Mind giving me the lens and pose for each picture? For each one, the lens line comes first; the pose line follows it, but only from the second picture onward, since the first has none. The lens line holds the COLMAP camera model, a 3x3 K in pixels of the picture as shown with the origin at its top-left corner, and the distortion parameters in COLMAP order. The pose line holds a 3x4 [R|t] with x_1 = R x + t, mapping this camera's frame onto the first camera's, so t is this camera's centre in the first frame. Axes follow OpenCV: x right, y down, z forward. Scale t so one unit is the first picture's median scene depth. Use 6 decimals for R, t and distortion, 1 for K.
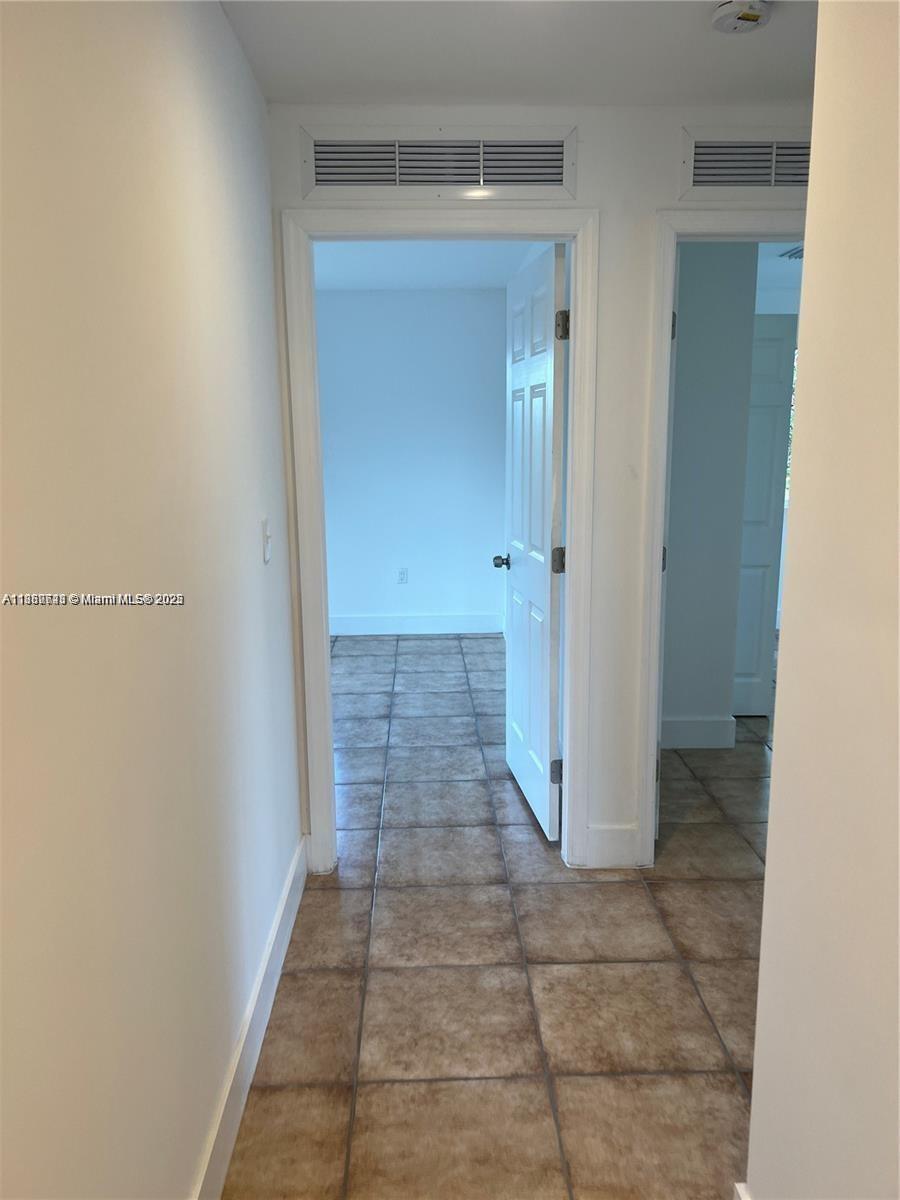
lens RADIAL K [[895.7, 0, 450.0], [0, 895.7, 600.0], [0, 0, 1]] dist [0.037768, -0.048565]
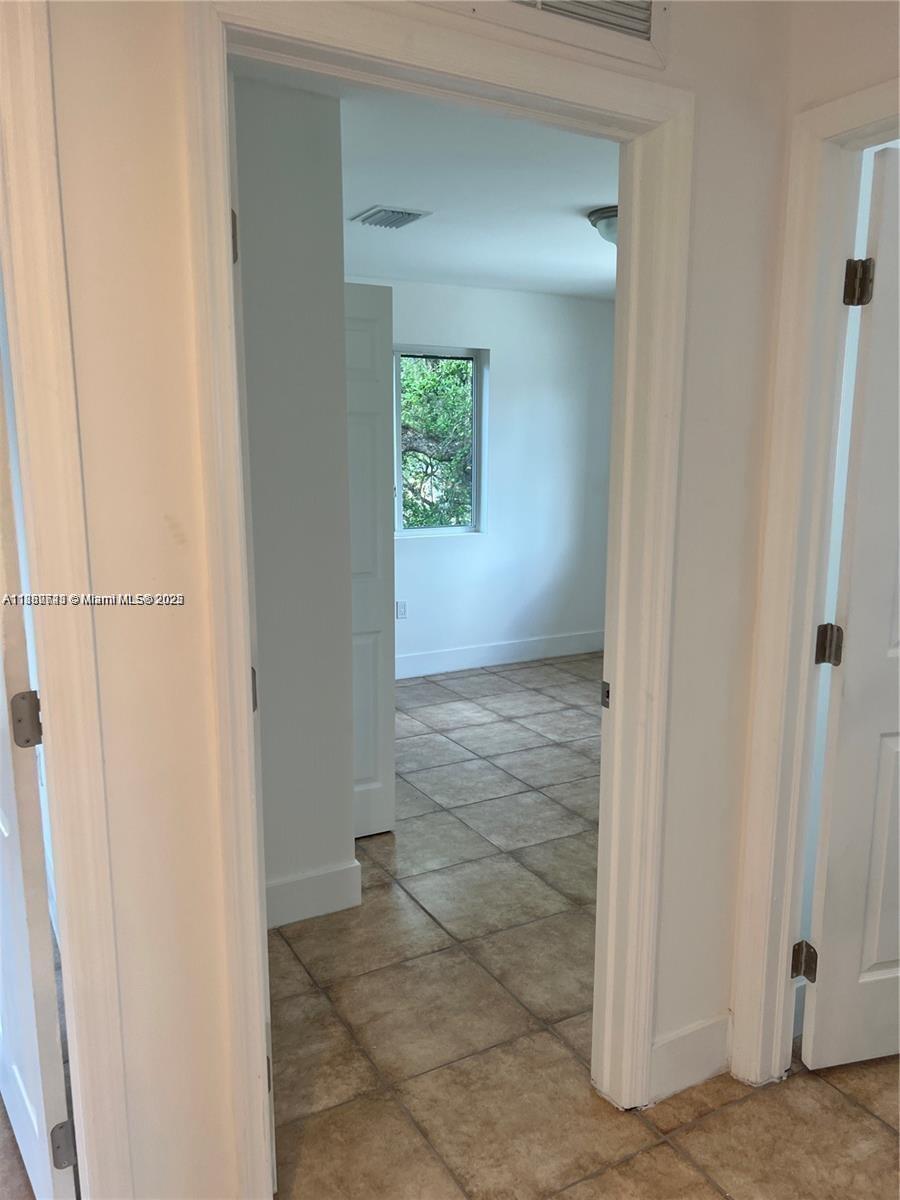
lens RADIAL K [[950.5, 0, 451.3], [0, 950.5, 622.1], [0, 0, 1]] dist [0.072900, -0.111098]
pose [[0.891056, -0.074130, 0.447799, 0.076104], [0.076824, 0.996970, 0.012174, -0.062853], [-0.447345, 0.023554, 0.894051, 0.357727]]
